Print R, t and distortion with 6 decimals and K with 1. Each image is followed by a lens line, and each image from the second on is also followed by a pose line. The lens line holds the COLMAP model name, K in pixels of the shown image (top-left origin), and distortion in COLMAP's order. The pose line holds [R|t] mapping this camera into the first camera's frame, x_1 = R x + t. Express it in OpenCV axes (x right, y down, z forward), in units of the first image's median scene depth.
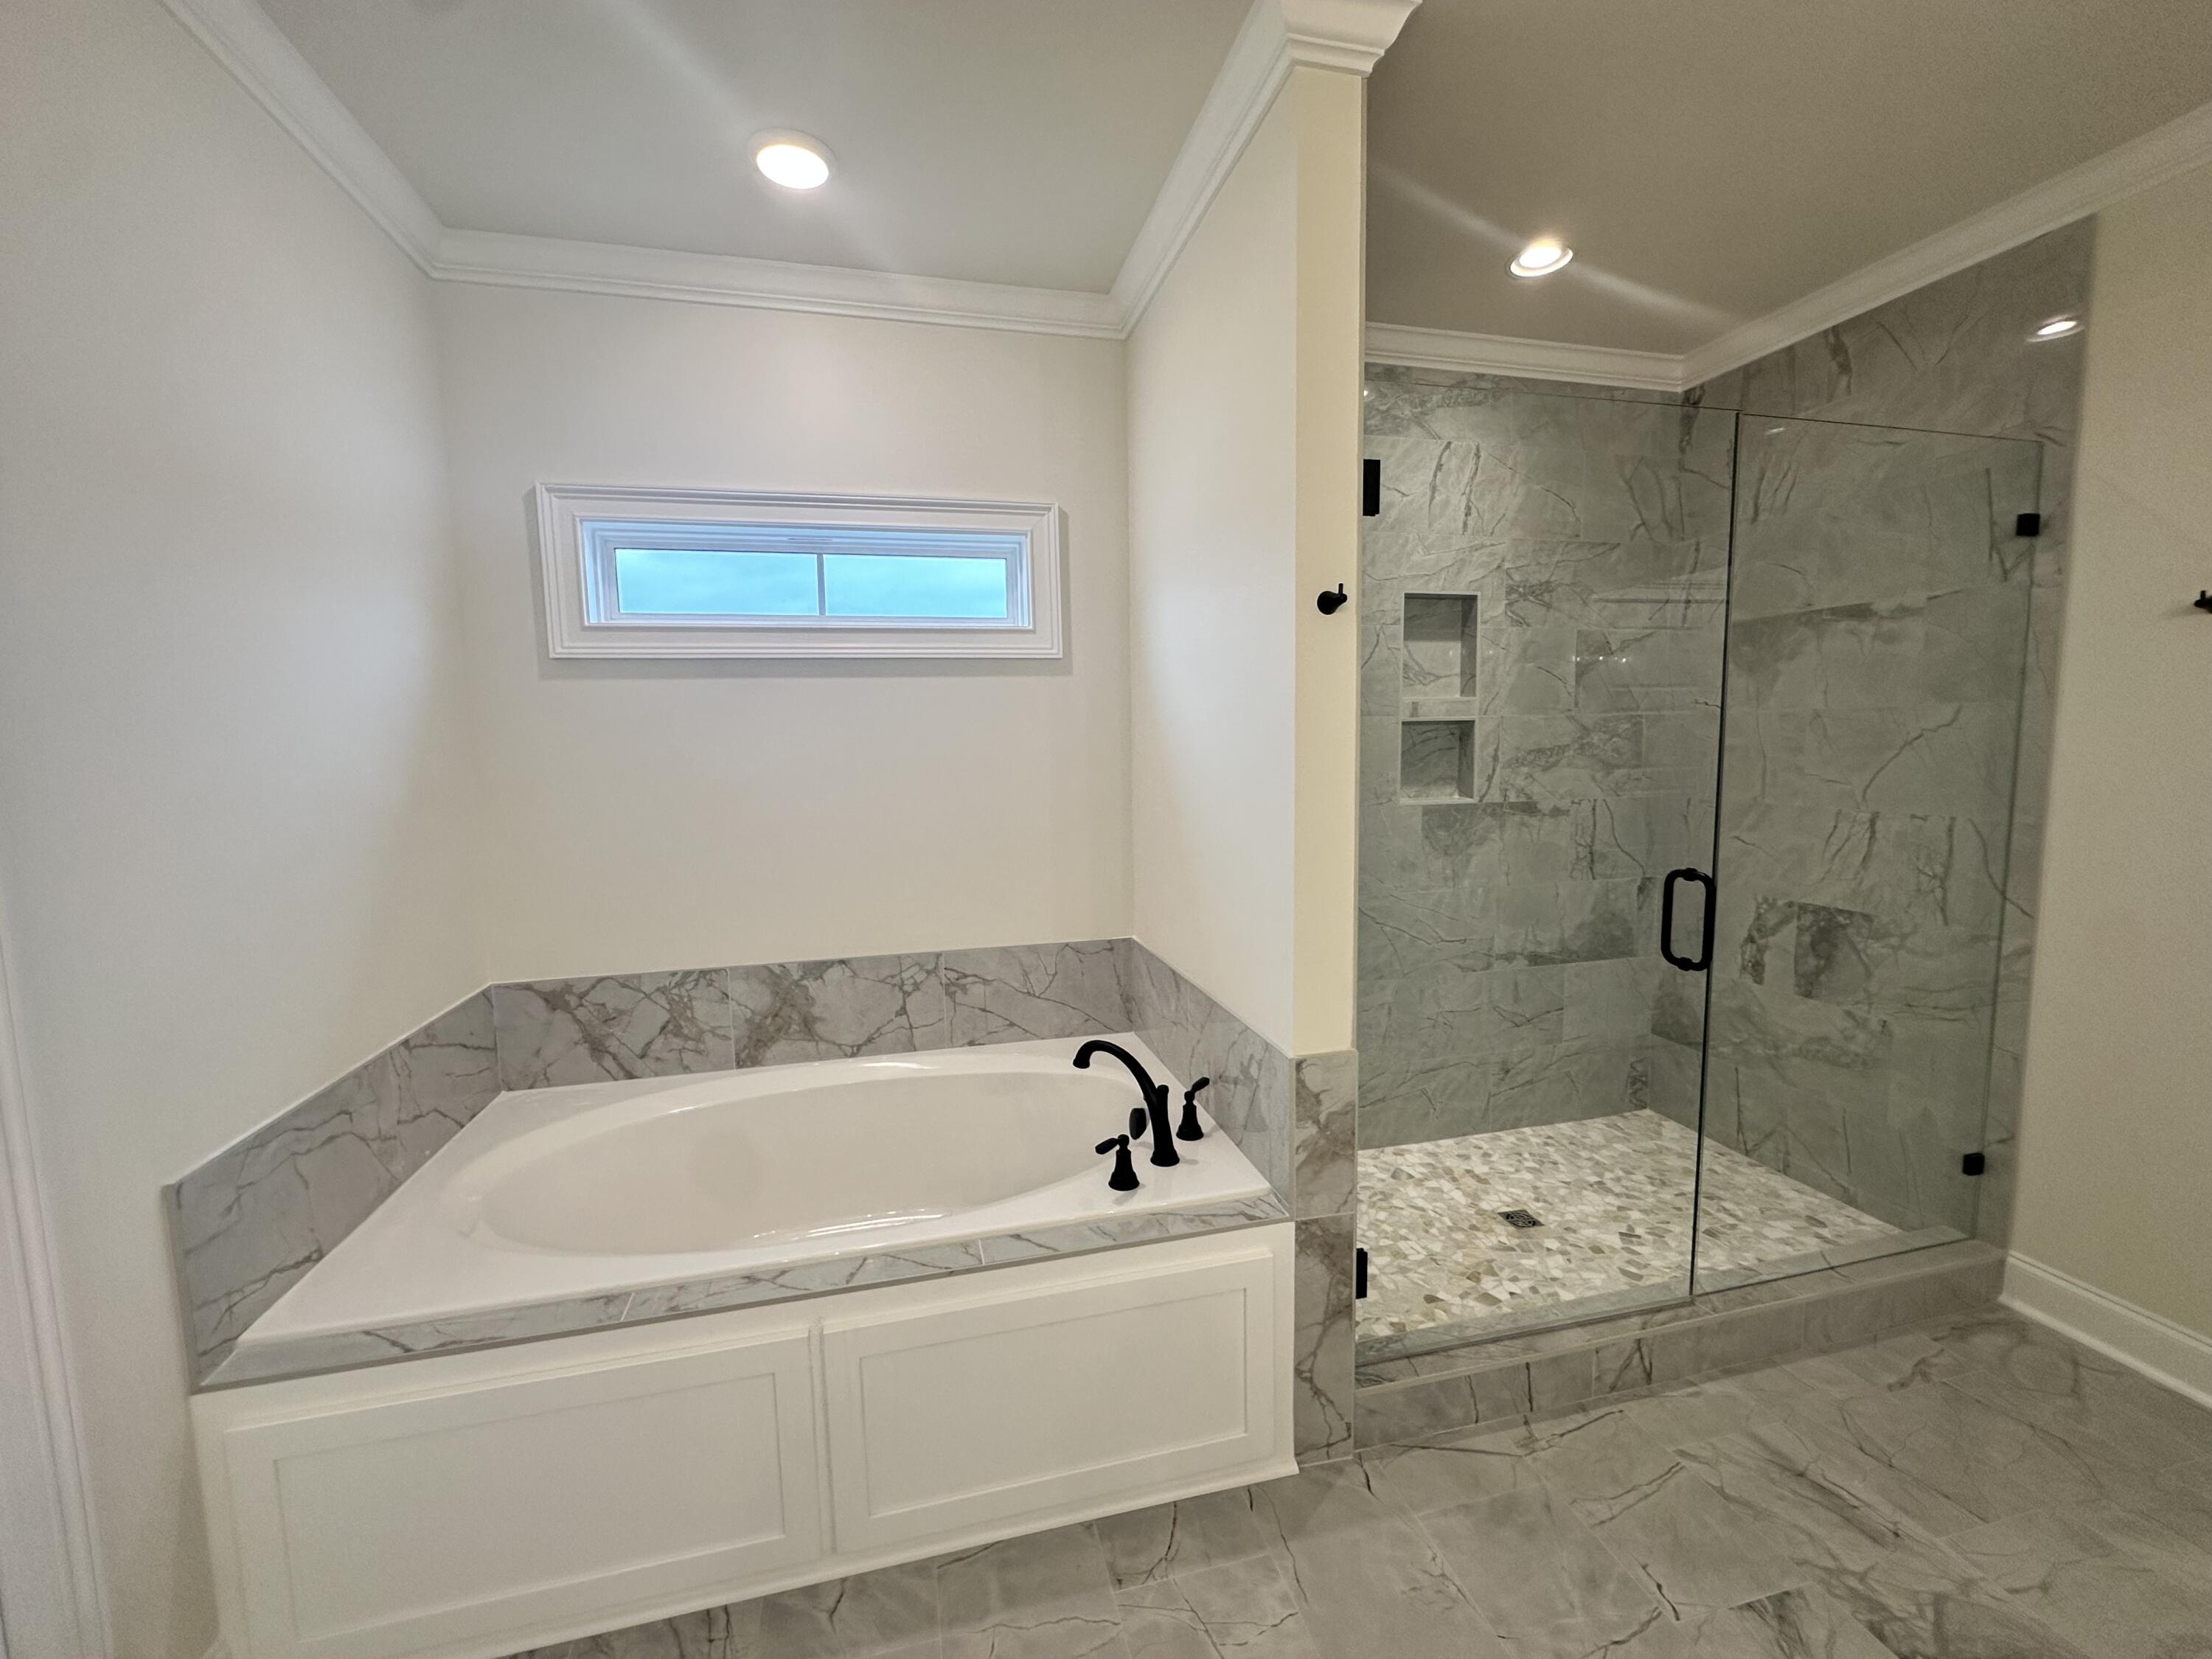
lens RADIAL K [[887.2, 0, 1097.9], [0, 887.2, 833.2], [0, 0, 1]] dist [0.001768, -0.000073]
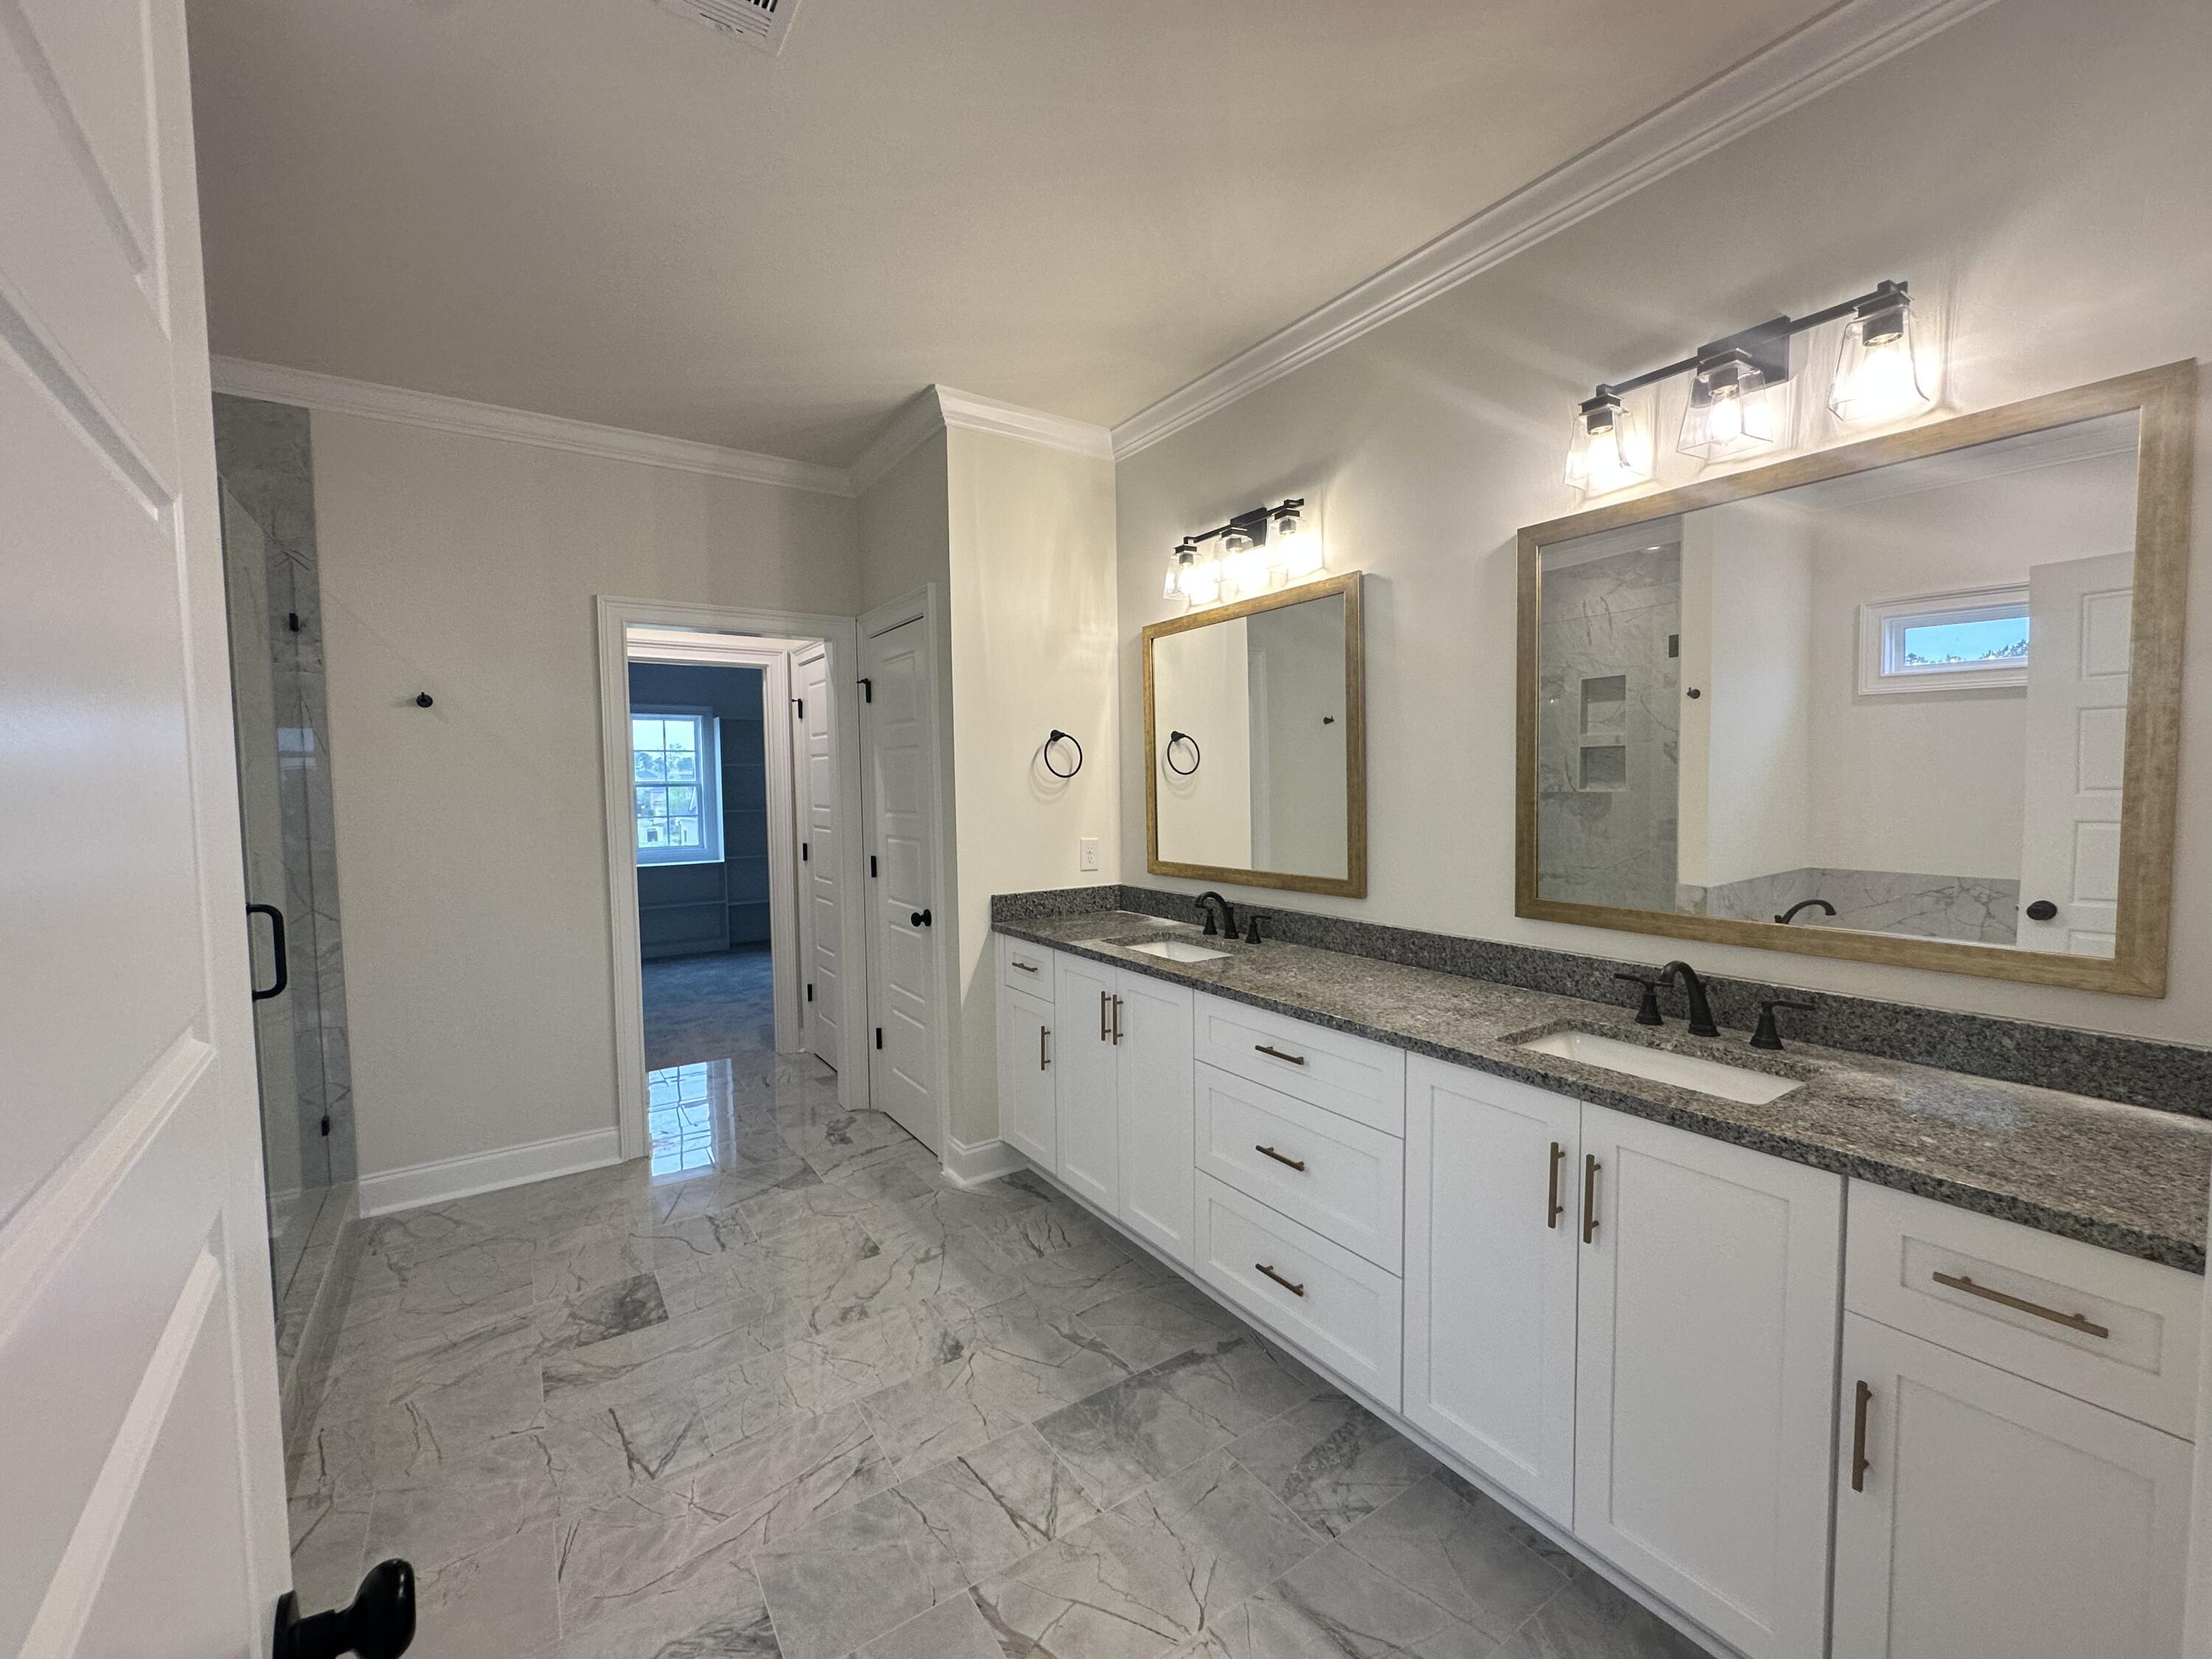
lens RADIAL K [[887.2, 0, 1102.8], [0, 887.2, 828.5], [0, 0, 1]] dist [0.001768, -0.000073]
pose [[-0.334400, -0.027135, 0.942041, -0.607171], [0.116742, 0.990694, 0.069976, -0.000568], [-0.935173, 0.133376, -0.328120, 0.375203]]
